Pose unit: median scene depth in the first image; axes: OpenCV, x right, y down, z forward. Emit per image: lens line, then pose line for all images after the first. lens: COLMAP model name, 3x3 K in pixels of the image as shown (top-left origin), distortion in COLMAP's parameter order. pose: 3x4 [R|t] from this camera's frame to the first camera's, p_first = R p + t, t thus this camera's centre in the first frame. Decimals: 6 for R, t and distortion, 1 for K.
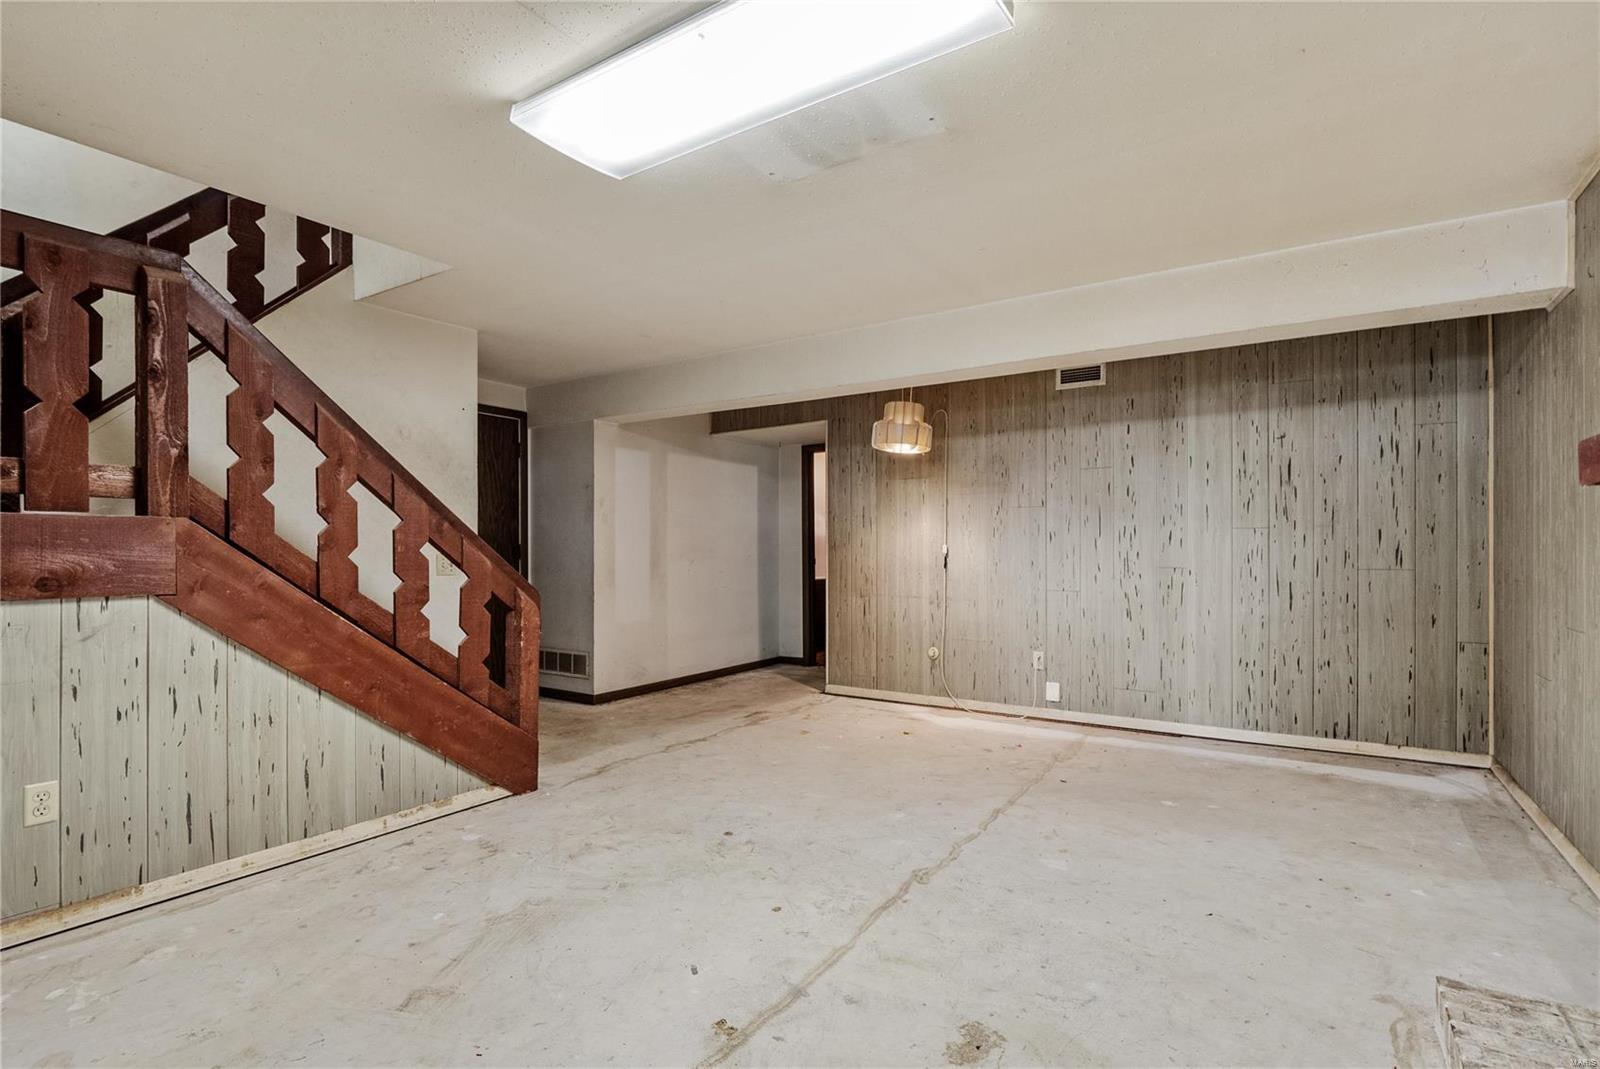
lens RADIAL K [[766.1, 0, 802.8], [0, 766.1, 542.5], [0, 0, 1]] dist [-0.014401, -0.001632]
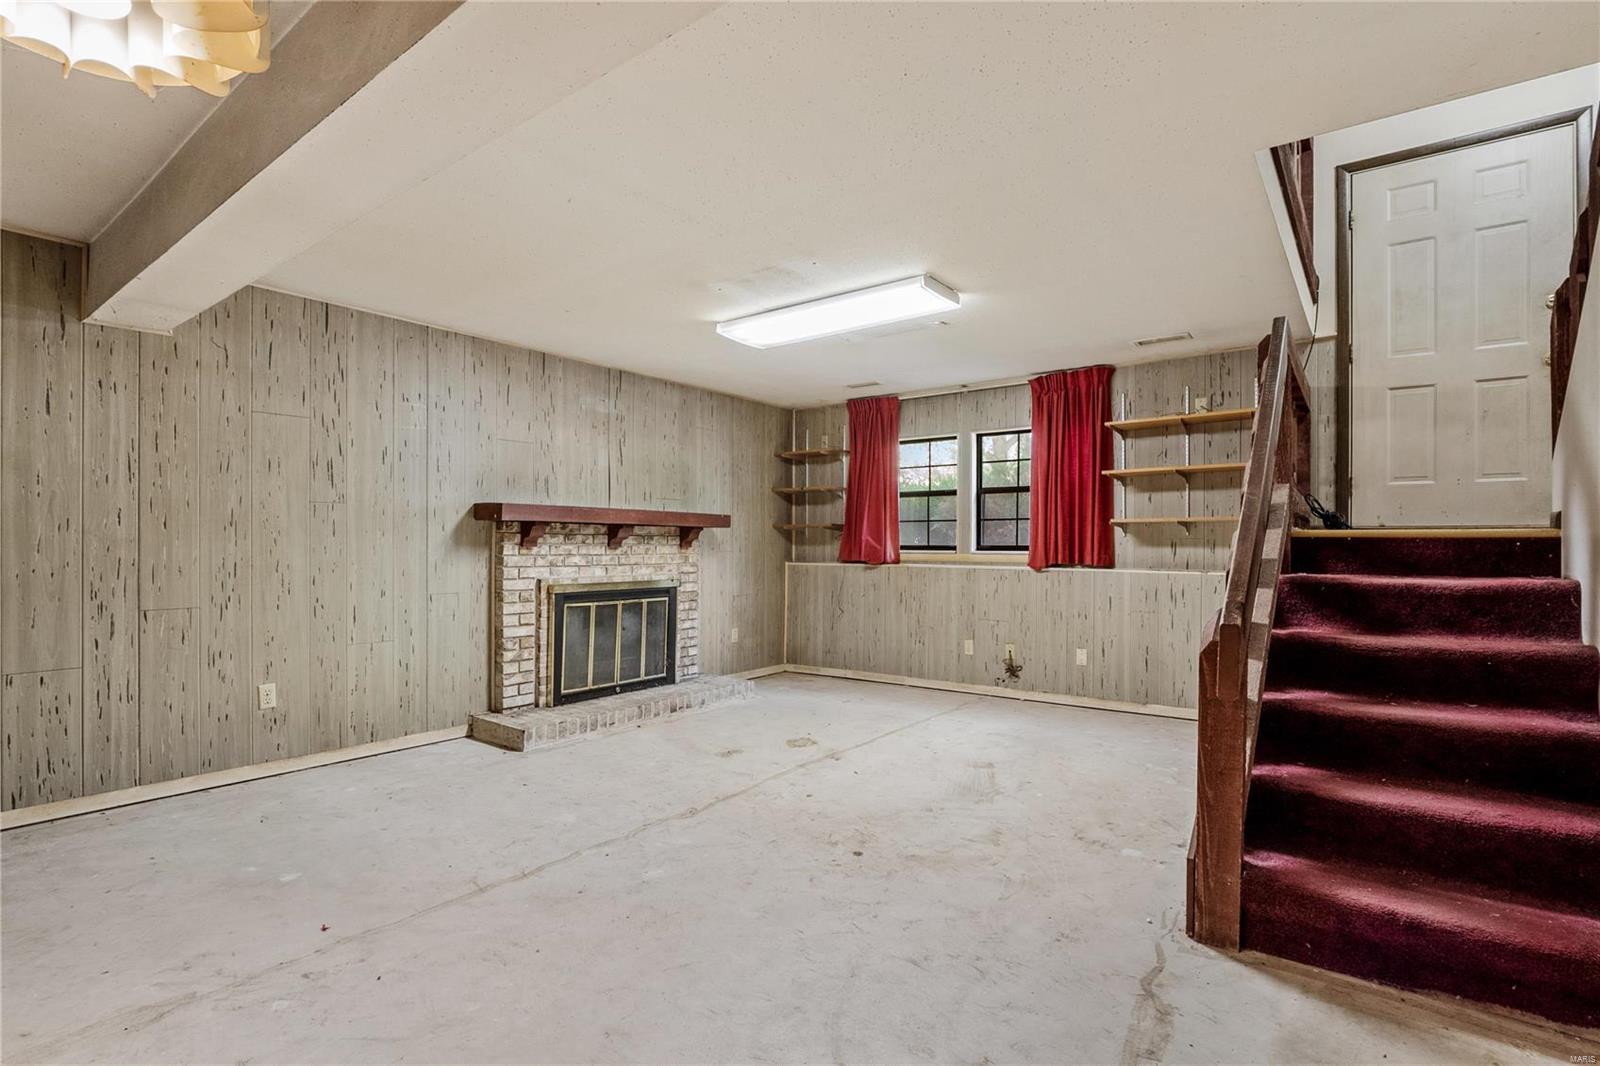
lens RADIAL K [[766.1, 0, 797.7], [0, 766.1, 543.8], [0, 0, 1]] dist [-0.014401, -0.001632]
pose [[-0.997345, -0.002156, 0.072783, -0.090055], [-0.002748, 0.999964, -0.008044, 0.014980], [-0.072763, -0.008223, -0.997315, 1.897515]]
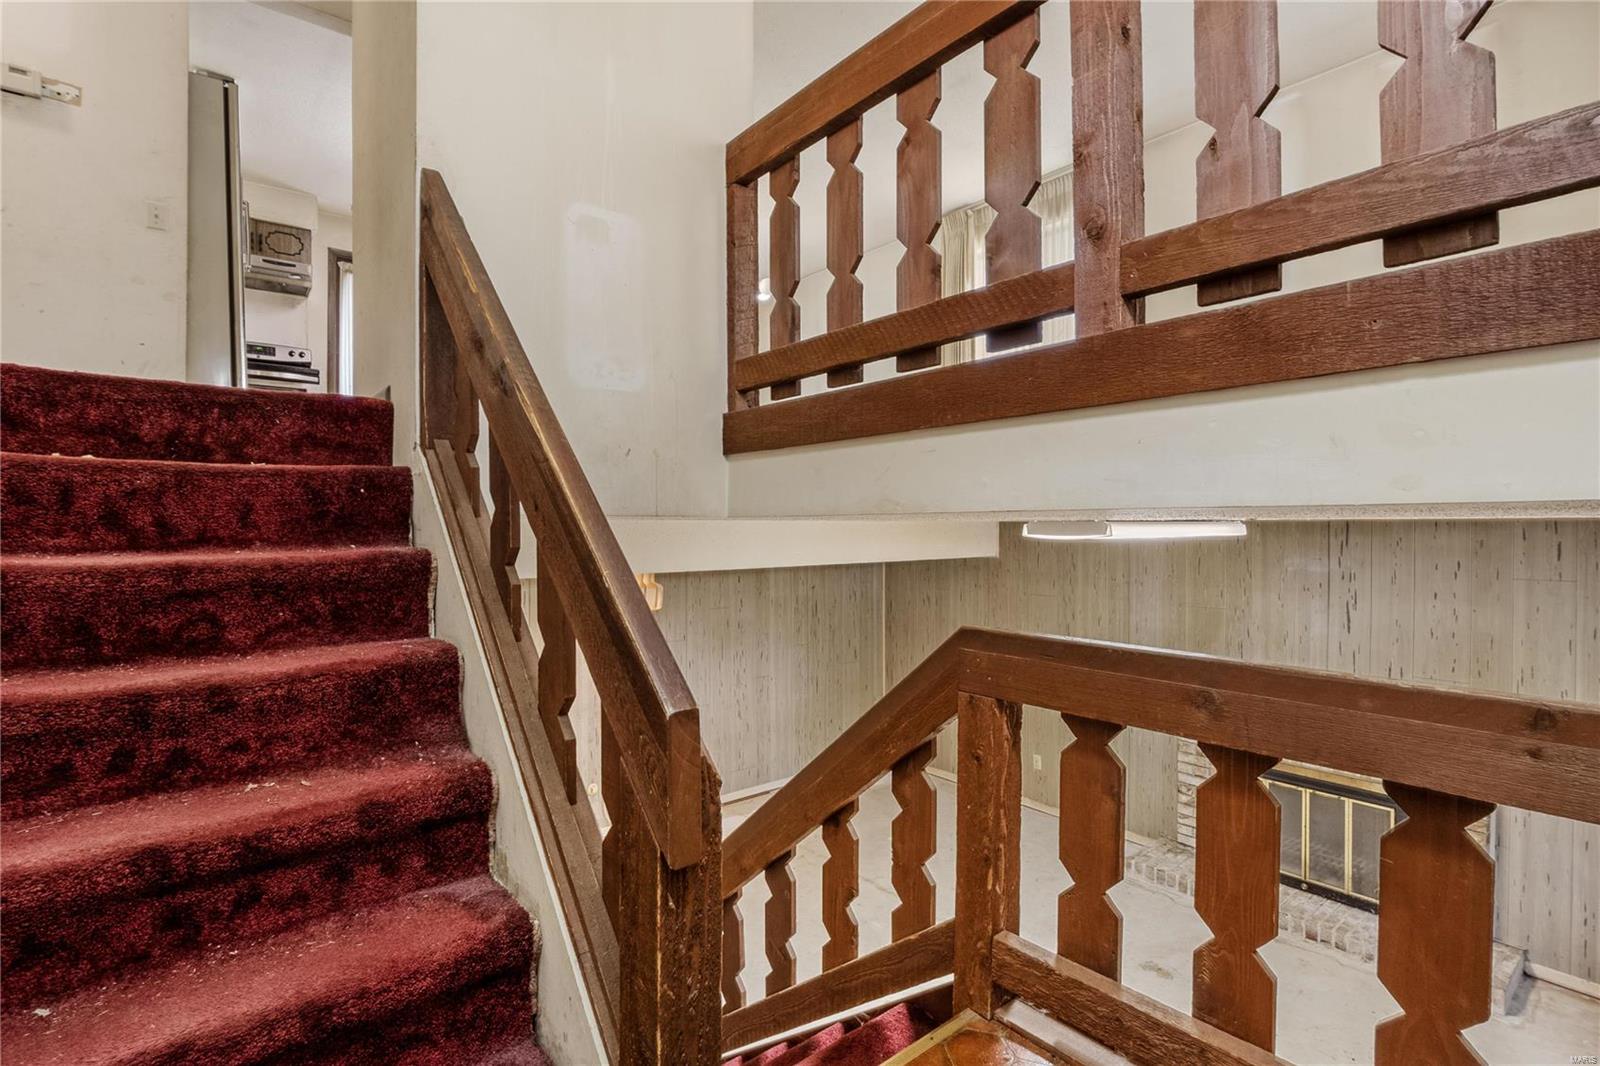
lens RADIAL K [[766.1, 0, 800.8], [0, 766.1, 528.0], [0, 0, 1]] dist [-0.014401, -0.001632]
pose [[0.307136, -0.006107, 0.951646, -1.291190], [-0.004316, 0.999960, 0.007810, -0.388171], [-0.951656, -0.006507, 0.307097, 0.742106]]
